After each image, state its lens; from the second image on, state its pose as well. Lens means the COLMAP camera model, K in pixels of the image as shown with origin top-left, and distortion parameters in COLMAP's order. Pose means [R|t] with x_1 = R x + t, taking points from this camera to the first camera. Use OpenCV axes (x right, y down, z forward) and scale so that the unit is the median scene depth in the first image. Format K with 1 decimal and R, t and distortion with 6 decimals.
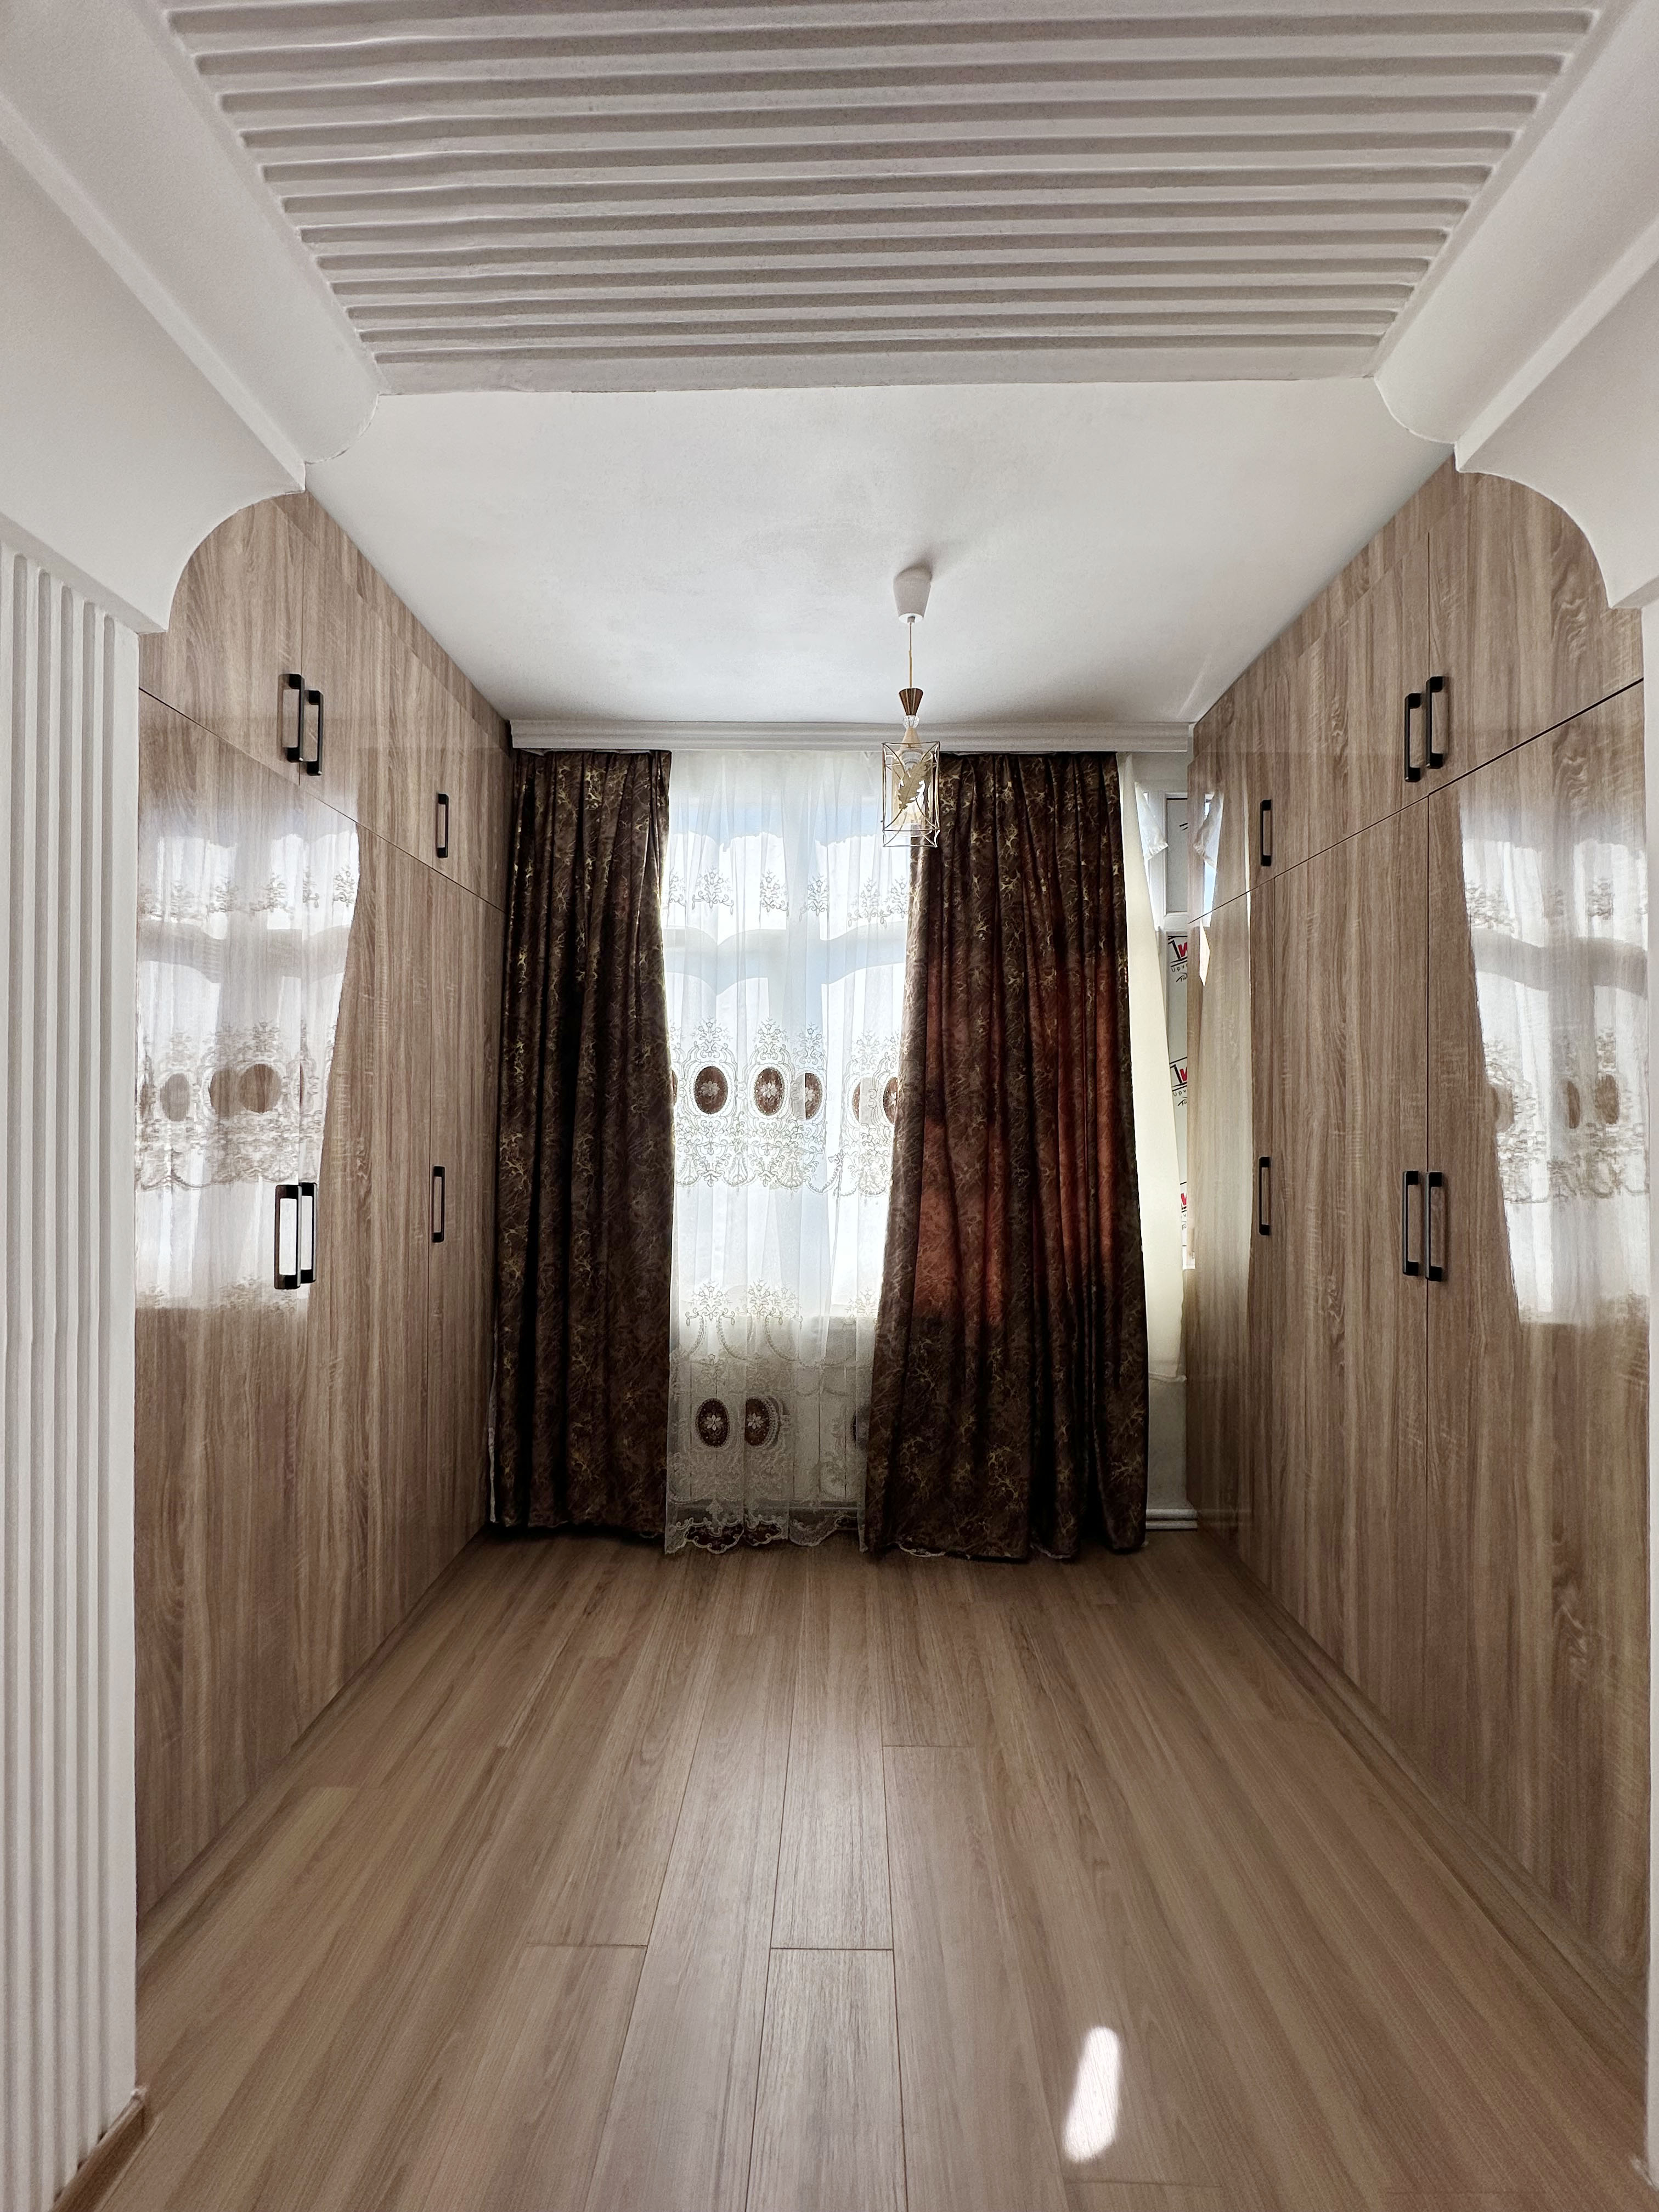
lens RADIAL K [[878.9, 0, 829.5], [0, 878.9, 1106.0], [0, 0, 1]] dist [-0.000094, 0.000023]
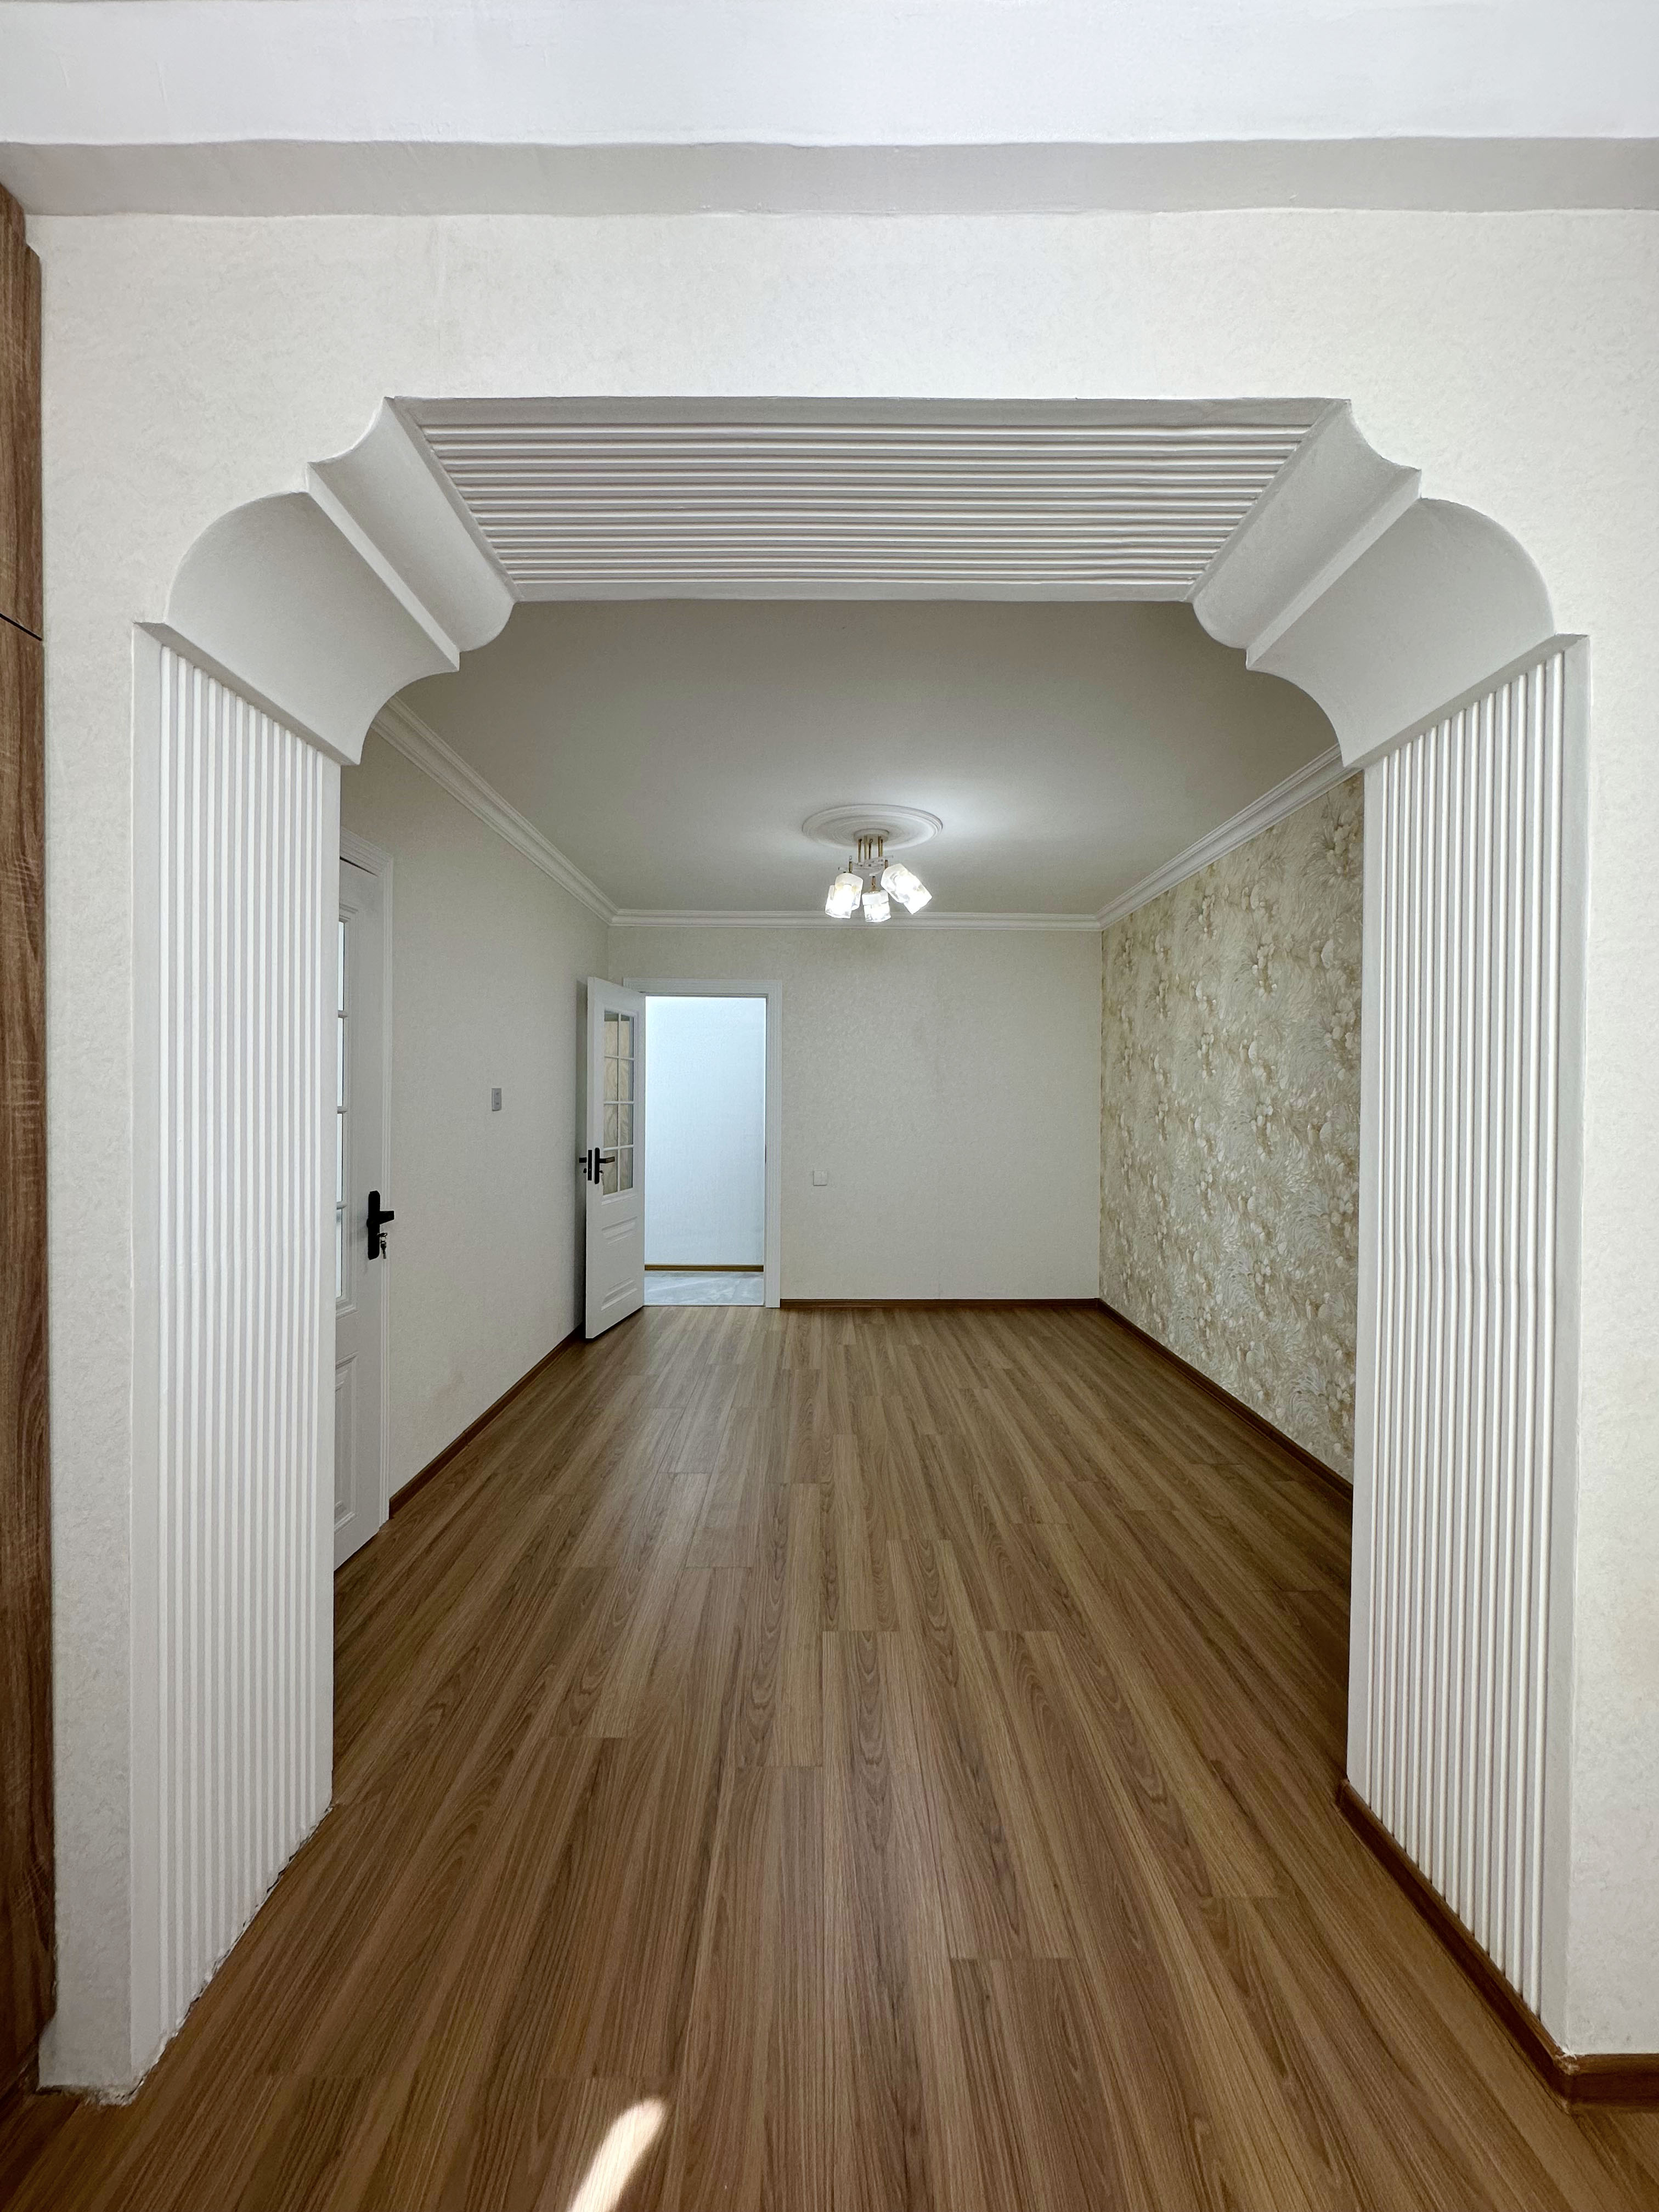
lens RADIAL K [[878.9, 0, 829.5], [0, 878.9, 1106.0], [0, 0, 1]] dist [-0.000094, 0.000023]
pose [[-0.999462, -0.004428, -0.032497, 0.047523], [-0.004287, 0.999981, -0.004400, 0.008215], [0.032516, -0.004259, -0.999462, 0.829866]]
